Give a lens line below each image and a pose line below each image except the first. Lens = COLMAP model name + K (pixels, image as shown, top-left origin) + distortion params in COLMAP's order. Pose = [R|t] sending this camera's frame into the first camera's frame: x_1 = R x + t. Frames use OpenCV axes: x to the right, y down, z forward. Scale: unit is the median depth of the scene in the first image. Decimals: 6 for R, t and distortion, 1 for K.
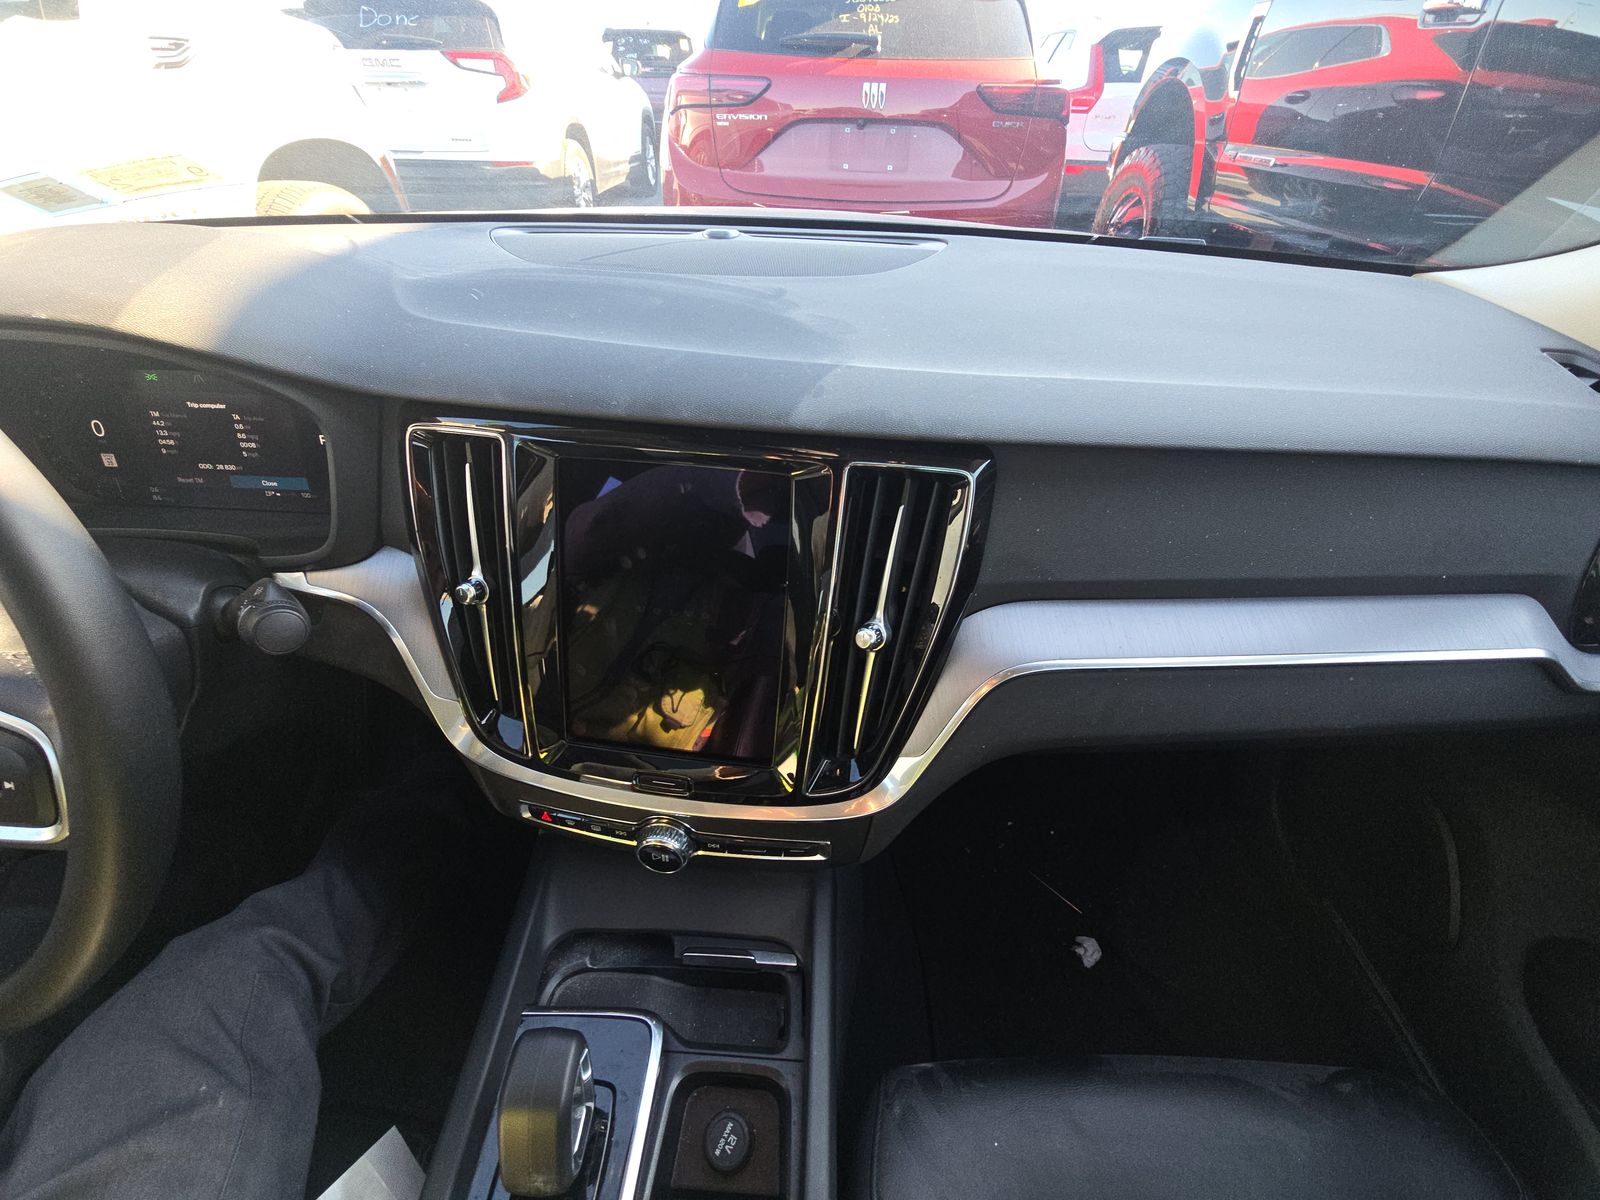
lens RADIAL K [[644.7, 0, 800.0], [0, 644.7, 600.0], [0, 0, 1]] dist [0.002602, 0.000366]
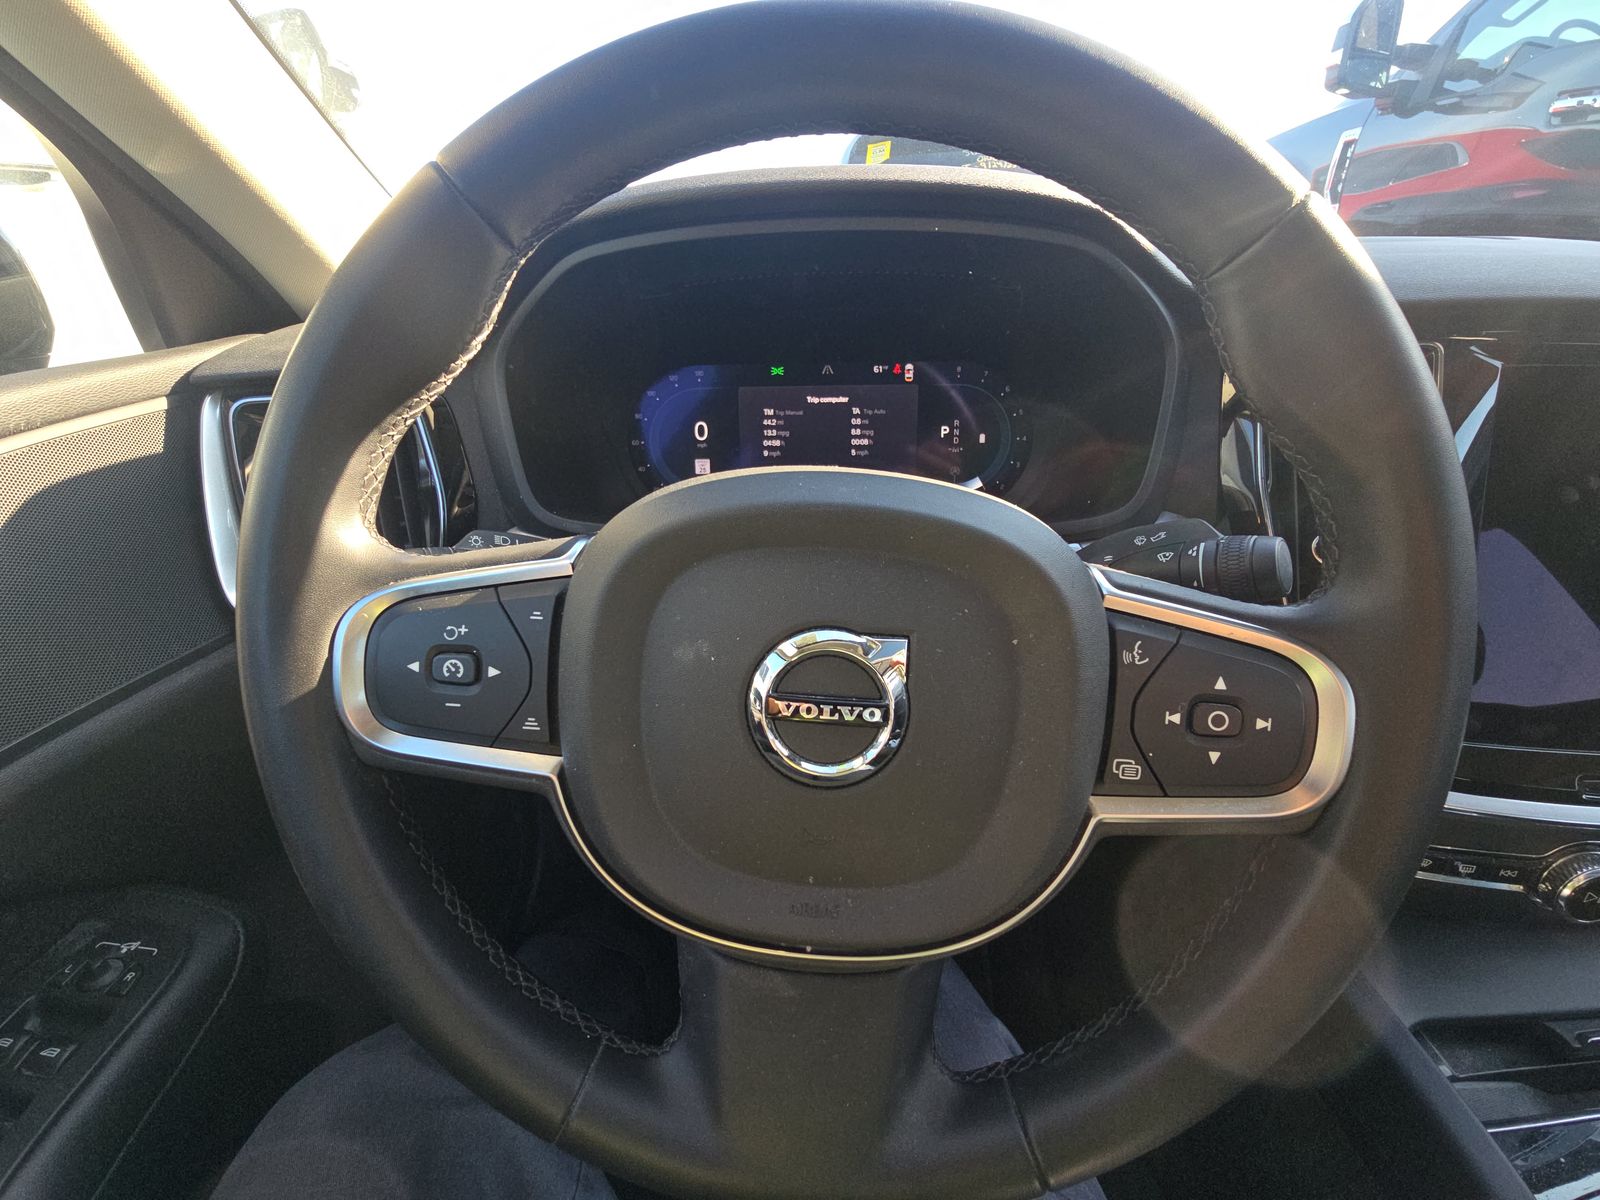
lens RADIAL K [[648.4, 0, 800.0], [0, 648.4, 600.0], [0, 0, 1]] dist [-0.000095, -0.000299]
pose [[0.998853, -0.042064, -0.022877, -0.916664], [0.037026, 0.981468, -0.188014, 0.144125], [0.030362, 0.186951, 0.981900, 0.144802]]
